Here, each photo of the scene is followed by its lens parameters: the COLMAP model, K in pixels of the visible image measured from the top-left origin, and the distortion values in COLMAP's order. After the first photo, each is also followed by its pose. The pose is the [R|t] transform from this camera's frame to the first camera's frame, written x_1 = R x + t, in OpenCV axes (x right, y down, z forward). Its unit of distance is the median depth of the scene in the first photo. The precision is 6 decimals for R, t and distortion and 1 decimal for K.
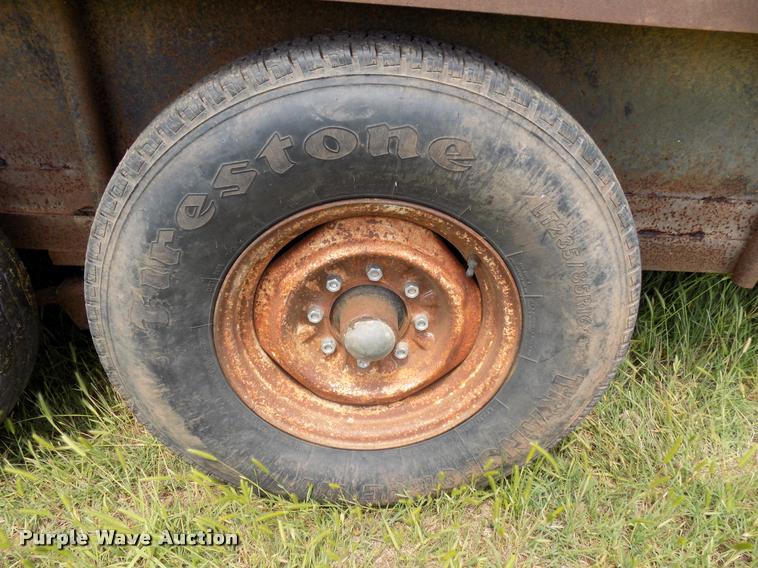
lens RADIAL K [[510.0, 0, 372.4], [0, 510.0, 286.9], [0, 0, 1]] dist [-0.058069, 0.051970]
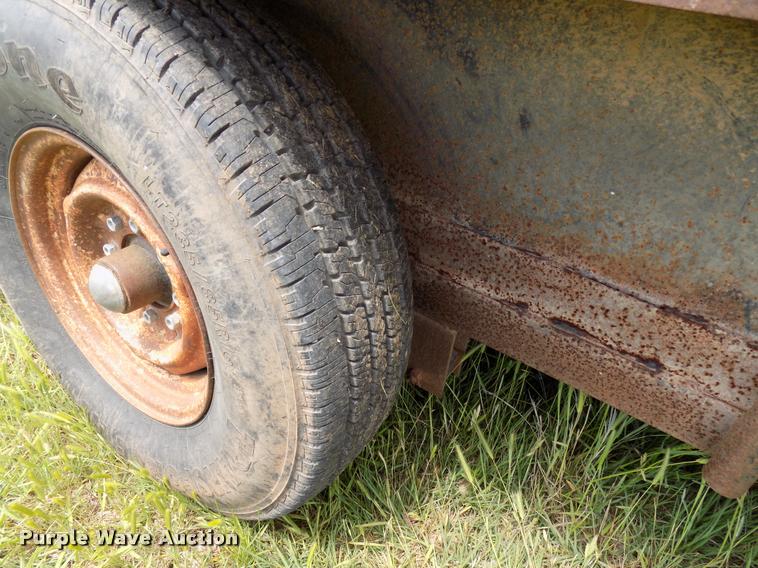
lens RADIAL K [[510.0, 0, 379.3], [0, 510.0, 286.1], [0, 0, 1]] dist [-0.058069, 0.051970]
pose [[0.797467, 0.359256, -0.484748, 0.769361], [-0.359919, 0.928063, 0.095697, -0.154835], [0.484256, 0.098155, 0.869403, 0.376913]]
